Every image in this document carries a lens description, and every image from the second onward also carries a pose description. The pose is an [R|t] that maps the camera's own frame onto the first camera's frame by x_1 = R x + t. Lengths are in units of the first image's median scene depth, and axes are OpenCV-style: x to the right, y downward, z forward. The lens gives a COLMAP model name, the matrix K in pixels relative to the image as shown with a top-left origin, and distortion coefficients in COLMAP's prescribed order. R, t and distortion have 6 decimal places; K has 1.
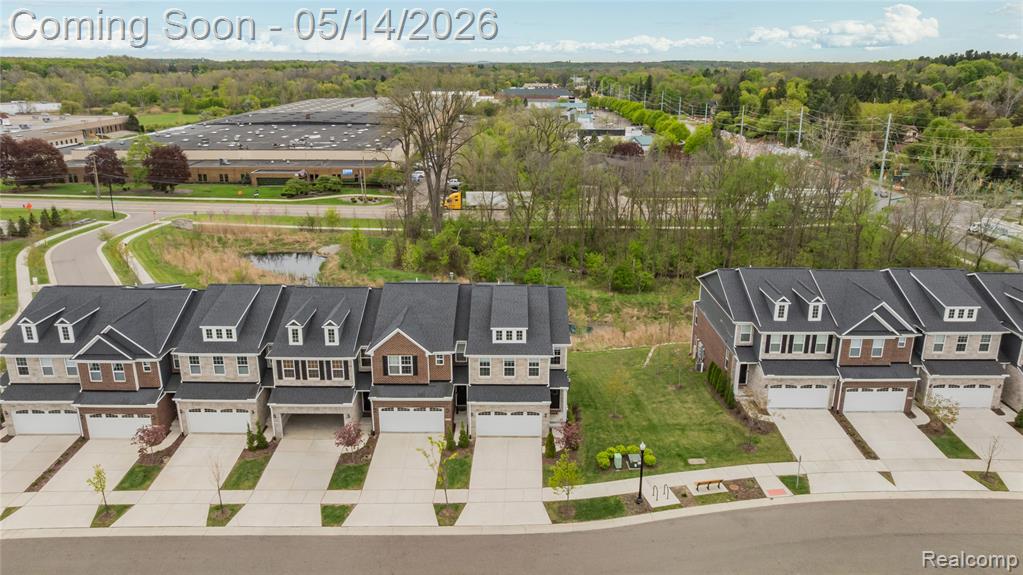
lens RADIAL K [[719.0, 0, 516.6], [0, 719.0, 282.2], [0, 0, 1]] dist [-0.011555, -0.005427]
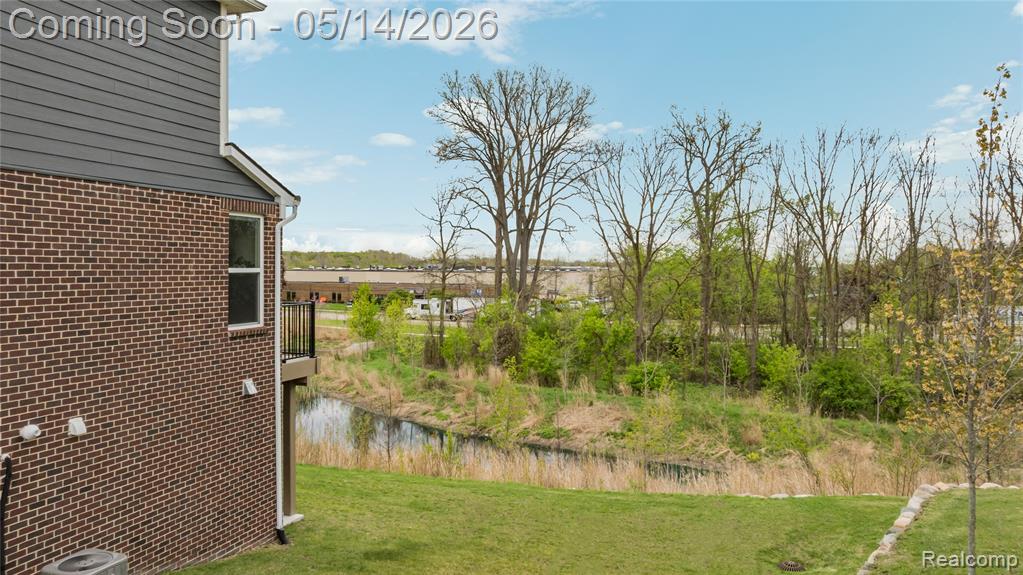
lens RADIAL K [[719.0, 0, 516.6], [0, 719.0, 282.2], [0, 0, 1]] dist [-0.011555, -0.005427]
pose [[0.946496, 0.008608, -0.322602, 0.212235], [-0.099320, 0.958895, -0.265812, 0.142170], [0.307053, 0.283631, 0.908445, 1.105456]]
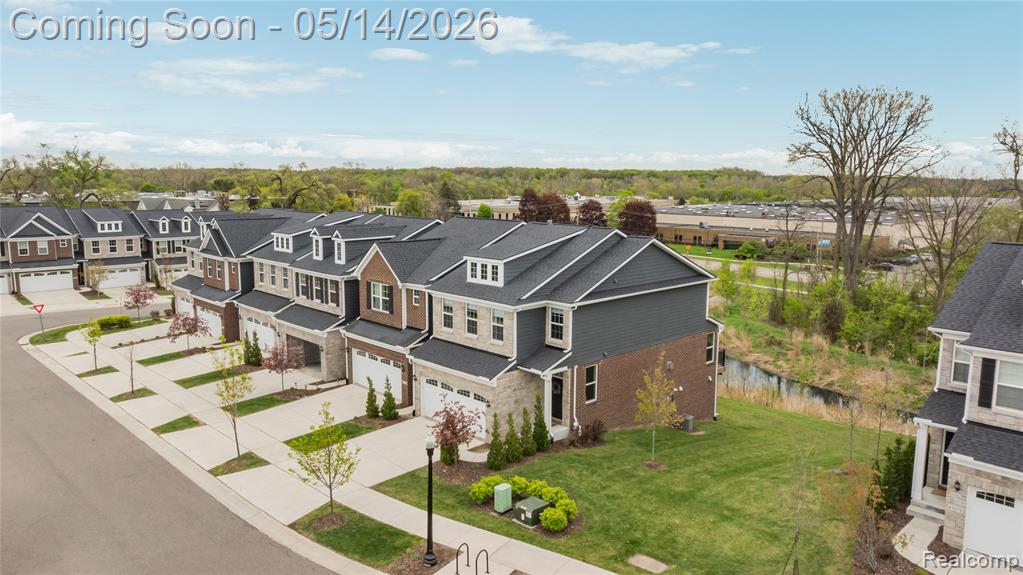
lens RADIAL K [[719.0, 0, 516.6], [0, 719.0, 282.2], [0, 0, 1]] dist [-0.011555, -0.005427]
pose [[0.692482, 0.101720, -0.714228, 0.472244], [-0.215894, 0.973859, -0.070624, 0.122534], [0.688373, 0.203103, 0.696341, 0.571775]]
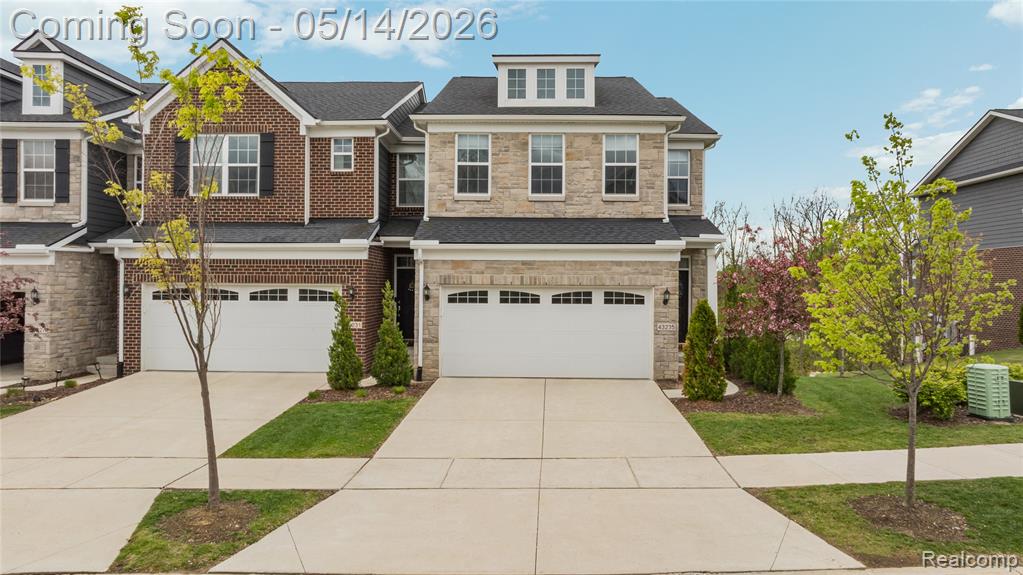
lens RADIAL K [[711.0, 0, 511.5], [0, 711.0, 287.5], [0, 0, 1]] dist [-0.000714, -0.000204]
pose [[0.999275, -0.000965, -0.038073, -0.013831], [-0.010635, 0.952841, -0.303283, 0.271351], [0.036570, 0.303468, 0.952140, 0.703115]]
